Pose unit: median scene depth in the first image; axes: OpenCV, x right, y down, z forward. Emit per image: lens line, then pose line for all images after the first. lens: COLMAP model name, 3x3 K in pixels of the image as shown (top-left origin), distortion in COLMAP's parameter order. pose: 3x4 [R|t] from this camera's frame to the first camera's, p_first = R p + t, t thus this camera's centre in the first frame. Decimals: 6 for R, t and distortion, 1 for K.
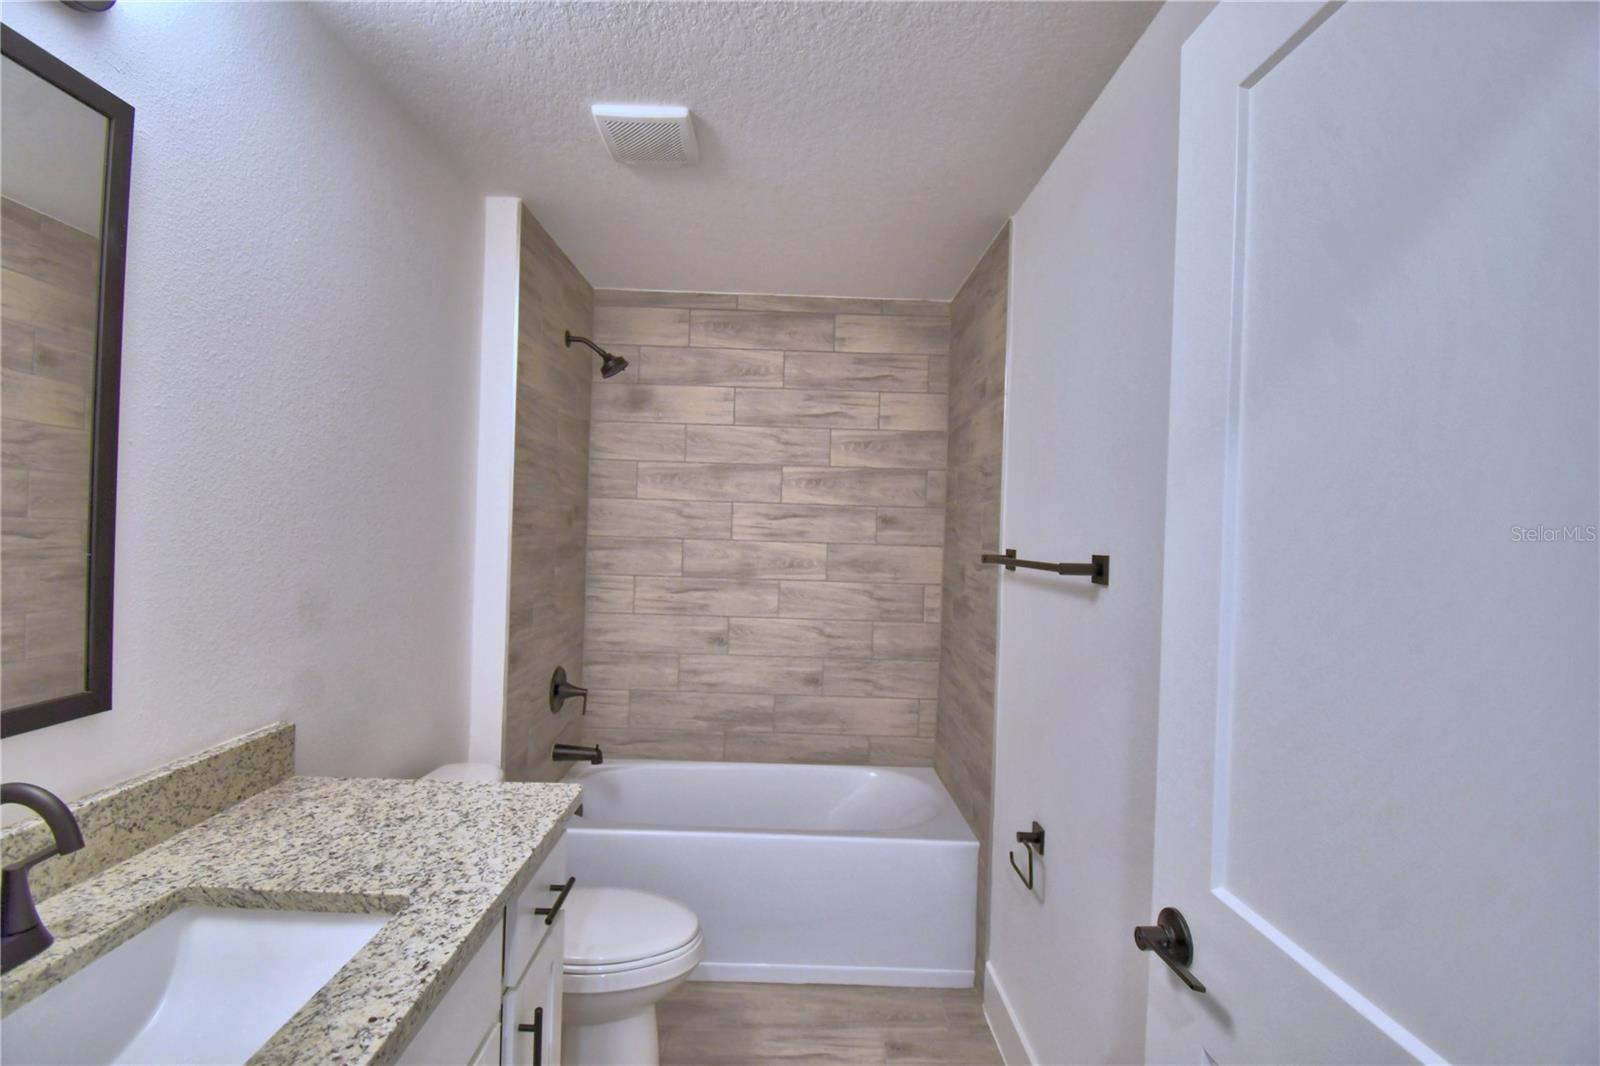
lens RADIAL K [[705.3, 0, 838.7], [0, 705.3, 541.3], [0, 0, 1]] dist [0.002356, -0.015350]
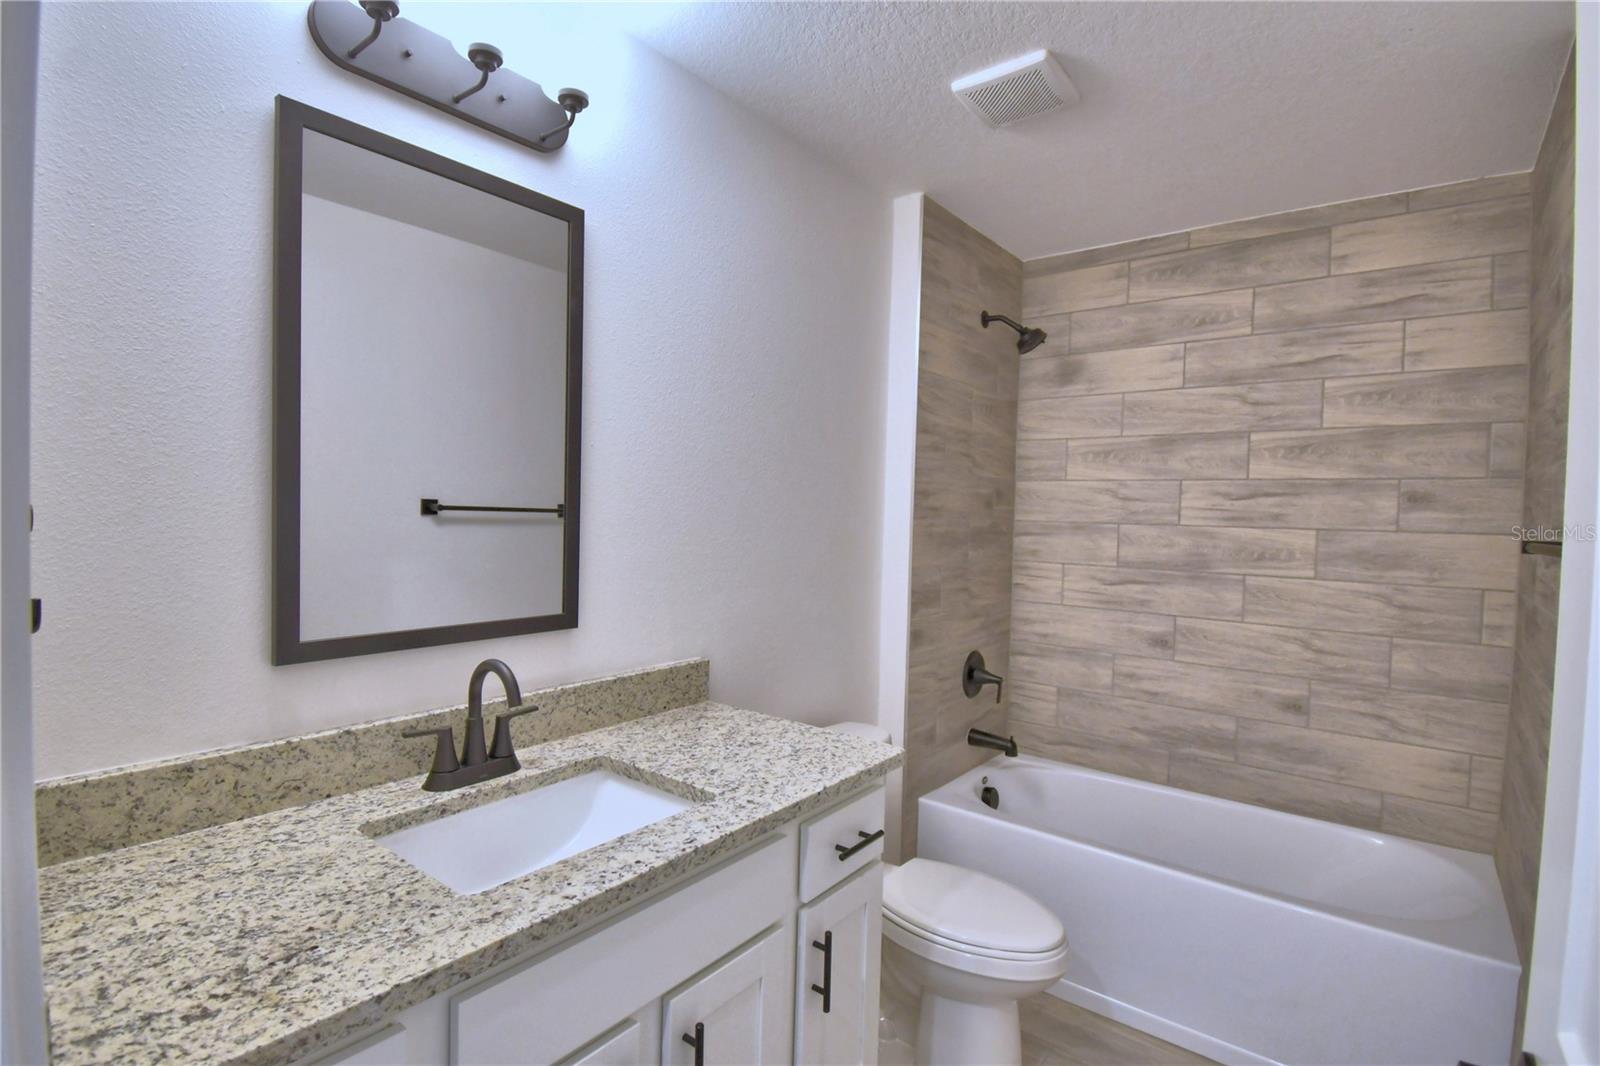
lens RADIAL K [[785.9, 0, 842.6], [0, 785.9, 544.5], [0, 0, 1]] dist [-0.007817, -0.010576]
pose [[0.776657, 0.010809, -0.629831, 0.162522], [-0.005530, 0.999931, 0.010342, 0.017864], [0.629900, -0.004549, 0.776663, 0.024213]]
